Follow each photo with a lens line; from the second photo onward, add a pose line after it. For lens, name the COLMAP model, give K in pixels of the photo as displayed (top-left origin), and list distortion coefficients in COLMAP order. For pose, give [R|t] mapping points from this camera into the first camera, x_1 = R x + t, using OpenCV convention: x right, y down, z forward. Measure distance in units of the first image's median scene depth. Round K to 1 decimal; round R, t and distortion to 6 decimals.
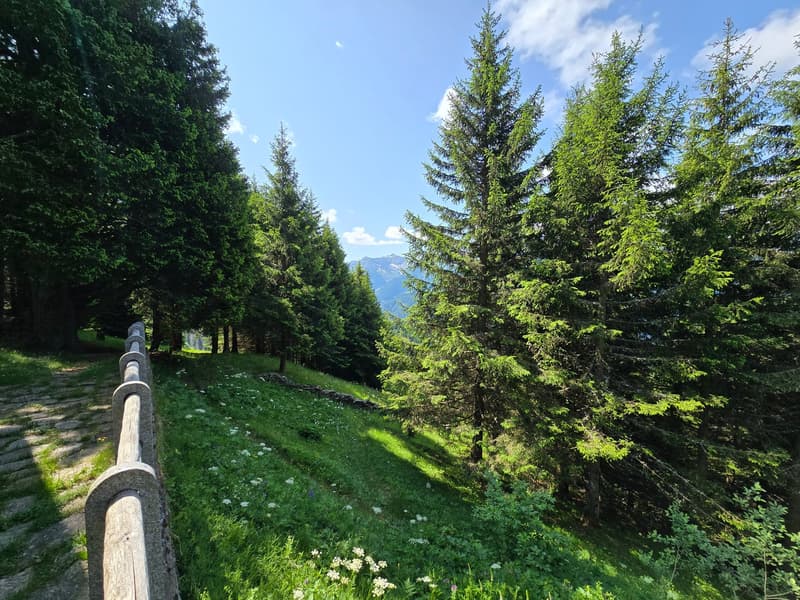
lens RADIAL K [[318.8, 0, 399.0], [0, 318.8, 299.2], [0, 0, 1]] dist [0.003254, 0.000470]
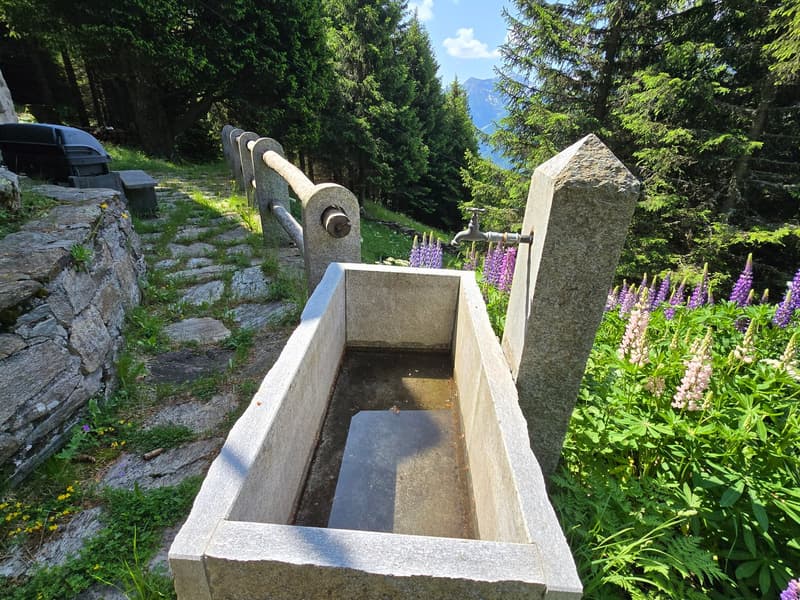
lens RADIAL K [[396.7, 0, 399.8], [0, 396.7, 299.8], [0, 0, 1]] dist [-0.003918, 0.000376]
pose [[0.965823, 0.112888, -0.233328, 0.058734], [-0.019128, 0.928765, 0.370175, 0.066266], [0.258495, -0.353061, 0.899182, -0.140391]]
